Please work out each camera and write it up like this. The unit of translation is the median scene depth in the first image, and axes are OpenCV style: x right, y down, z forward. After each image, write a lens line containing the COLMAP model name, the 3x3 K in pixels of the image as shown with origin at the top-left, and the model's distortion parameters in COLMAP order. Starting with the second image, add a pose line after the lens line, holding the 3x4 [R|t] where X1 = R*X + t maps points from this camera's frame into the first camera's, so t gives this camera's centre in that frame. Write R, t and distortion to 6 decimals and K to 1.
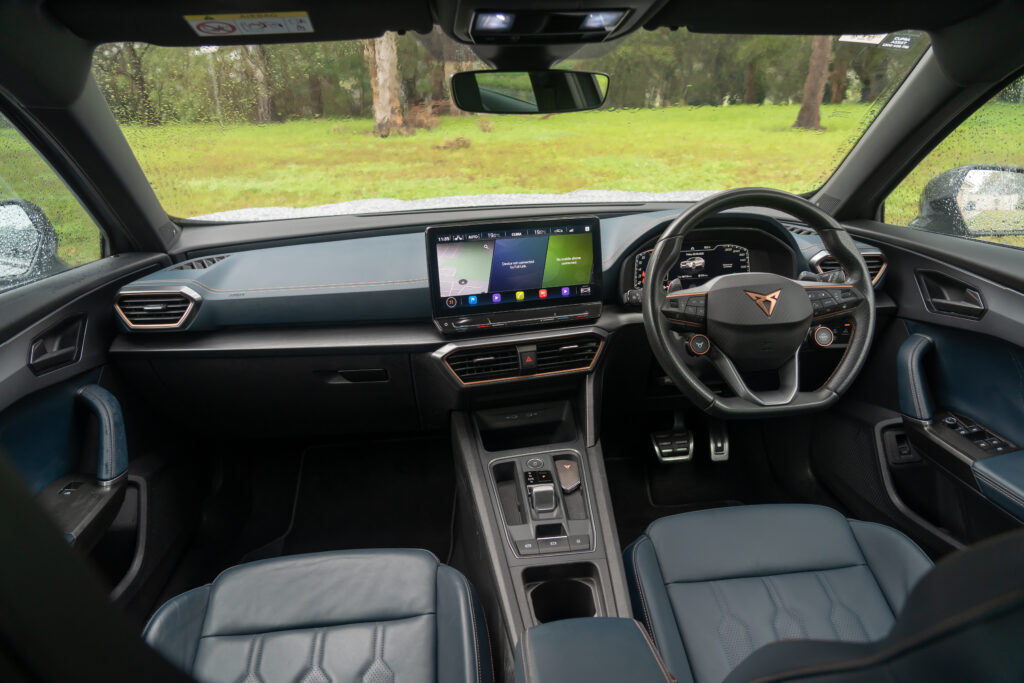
lens RADIAL K [[687.1, 0, 525.0], [0, 687.1, 340.7], [0, 0, 1]] dist [-0.023408, 0.014402]
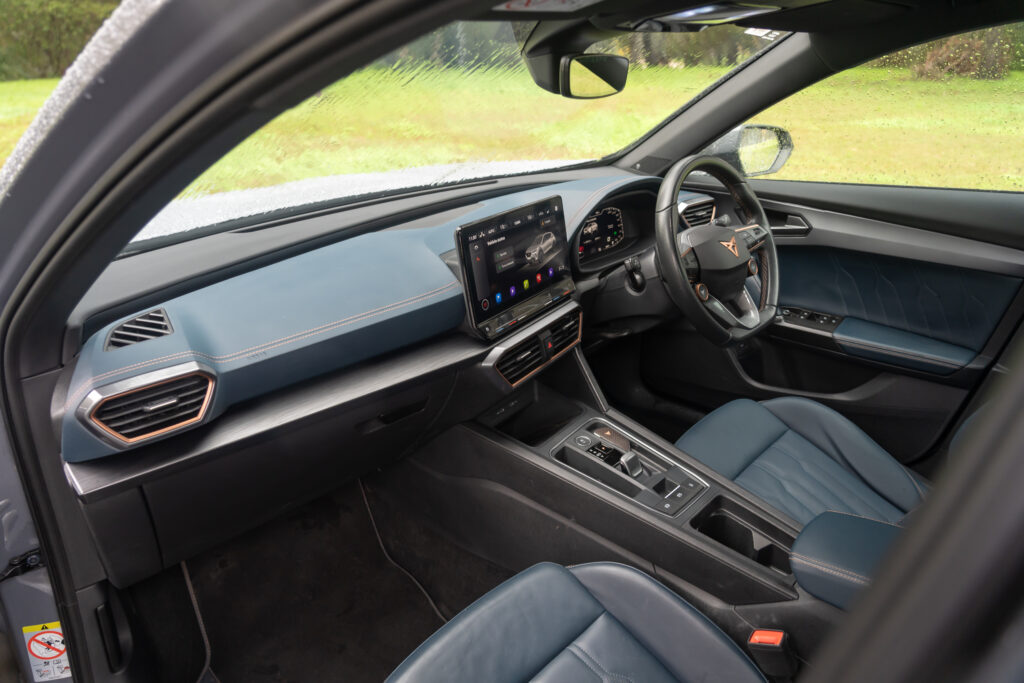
lens RADIAL K [[687.1, 0, 526.9], [0, 687.1, 343.8], [0, 0, 1]] dist [-0.023408, 0.014402]
pose [[0.749862, -0.245046, 0.614540, -0.632450], [0.215370, 0.968695, 0.123470, -0.104668], [-0.625558, 0.039768, 0.779163, 0.241388]]
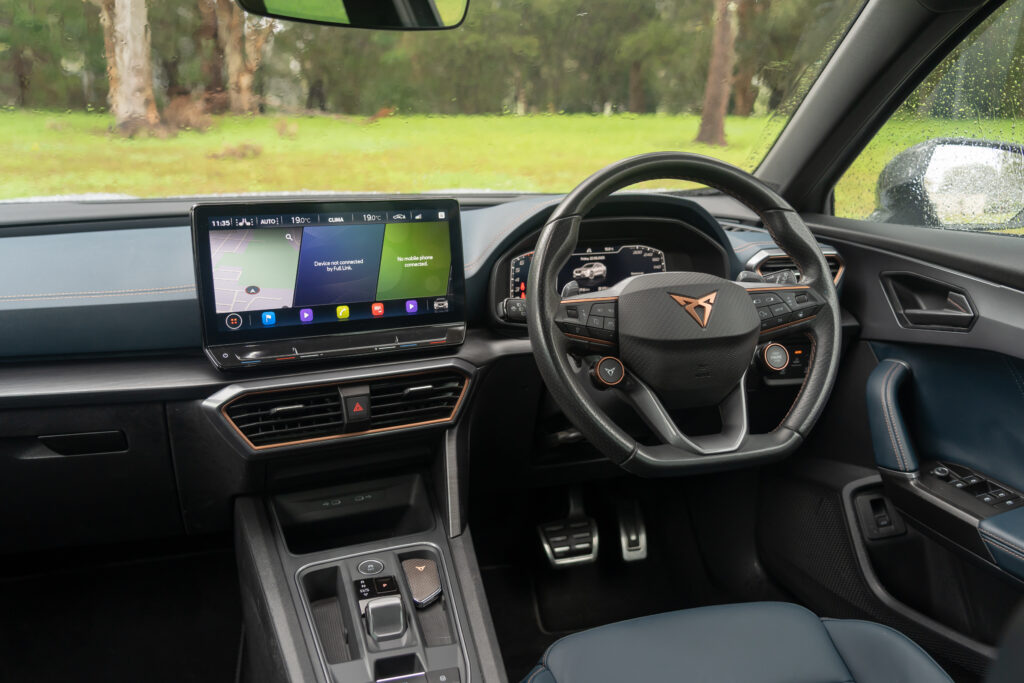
lens RADIAL K [[944.7, 0, 548.4], [0, 944.7, 338.2], [0, 0, 1]] dist [0.026834, 0.000000]
pose [[0.977360, -0.015860, 0.210989, -0.006327], [0.036450, 0.994899, -0.094058, 0.053127], [-0.208421, 0.099619, 0.972953, 0.072036]]
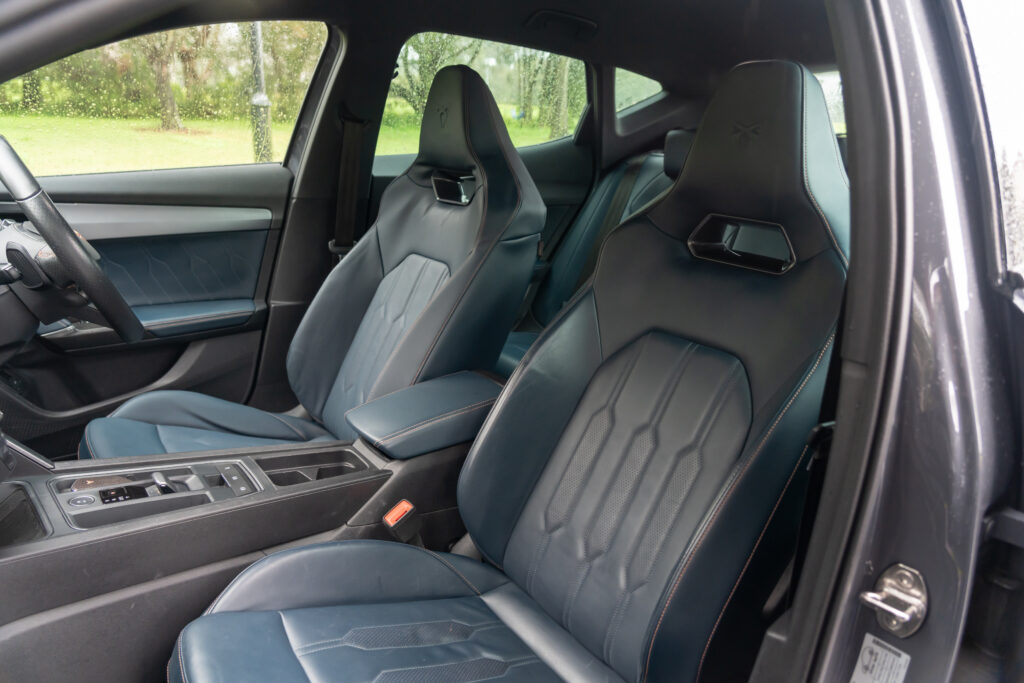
lens RADIAL K [[687.1, 0, 507.8], [0, 687.1, 337.9], [0, 0, 1]] dist [-0.023408, 0.014402]
pose [[-0.531639, -0.235639, 0.813532, -0.788435], [0.254323, 0.871781, 0.418710, -0.167090], [-0.807886, 0.429502, -0.403545, 0.843470]]
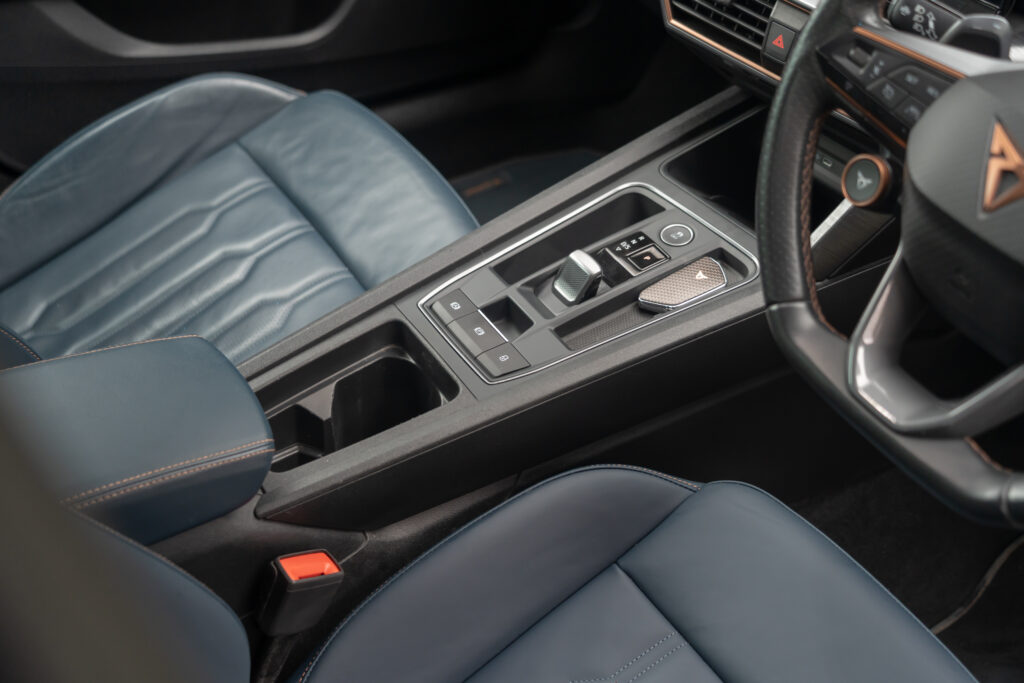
lens RADIAL K [[1442.6, 0, 549.4], [0, 1442.6, 340.0], [0, 0, 1]] dist [0.043609, 0.000000]
pose [[0.441049, 0.611792, -0.656647, 0.683329], [-0.347302, 0.790996, 0.503693, -0.244312], [0.827561, 0.005901, 0.561345, 0.340275]]
